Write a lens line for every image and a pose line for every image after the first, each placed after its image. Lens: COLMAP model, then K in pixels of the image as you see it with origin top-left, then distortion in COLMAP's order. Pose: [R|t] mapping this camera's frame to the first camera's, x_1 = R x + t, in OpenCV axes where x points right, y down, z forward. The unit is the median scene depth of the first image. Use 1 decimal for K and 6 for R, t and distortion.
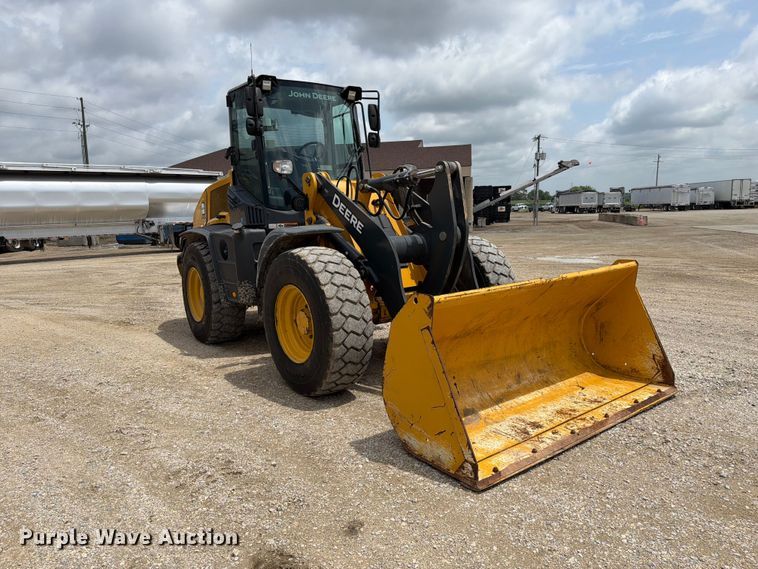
lens RADIAL K [[528.8, 0, 391.8], [0, 528.8, 289.5], [0, 0, 1]] dist [0.082005, -0.096504]
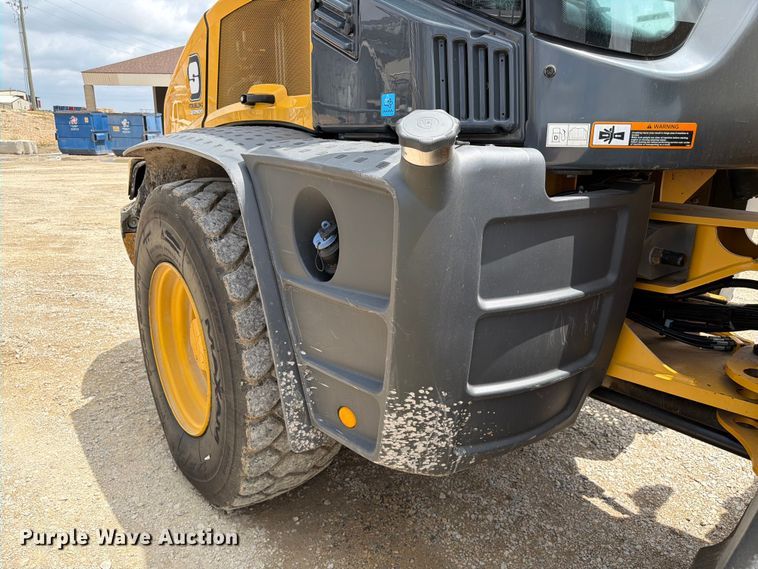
lens RADIAL K [[528.8, 0, 391.8], [0, 528.8, 289.5], [0, 0, 1]] dist [0.082005, -0.096504]
pose [[0.997623, 0.032467, 0.060776, -0.355527], [-0.040676, 0.989440, 0.139122, -0.101504], [-0.055617, -0.141263, 0.988409, 0.927320]]
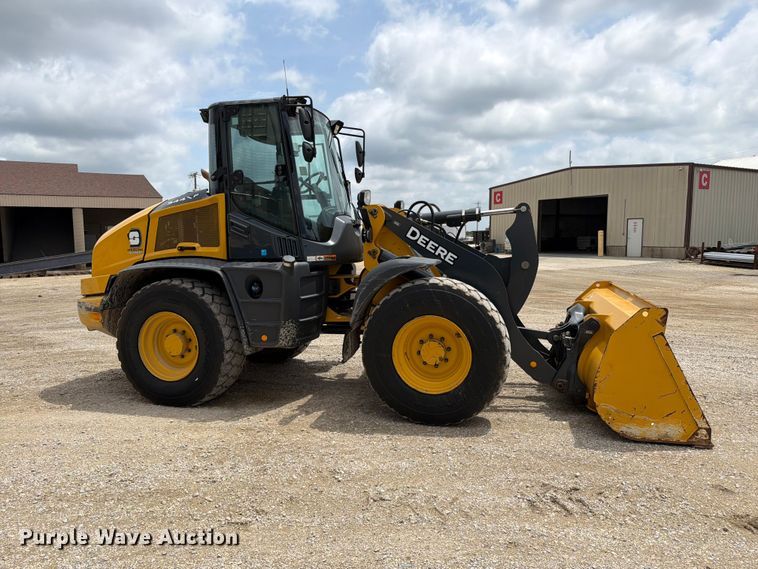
lens RADIAL K [[517.7, 0, 379.0], [0, 517.7, 284.5], [0, 0, 1]] dist [0.003898, -0.004456]
pose [[0.787090, -0.034419, 0.615878, -0.803040], [0.080009, 0.995704, -0.046606, -0.027799], [-0.611628, 0.085959, 0.786462, 0.269423]]
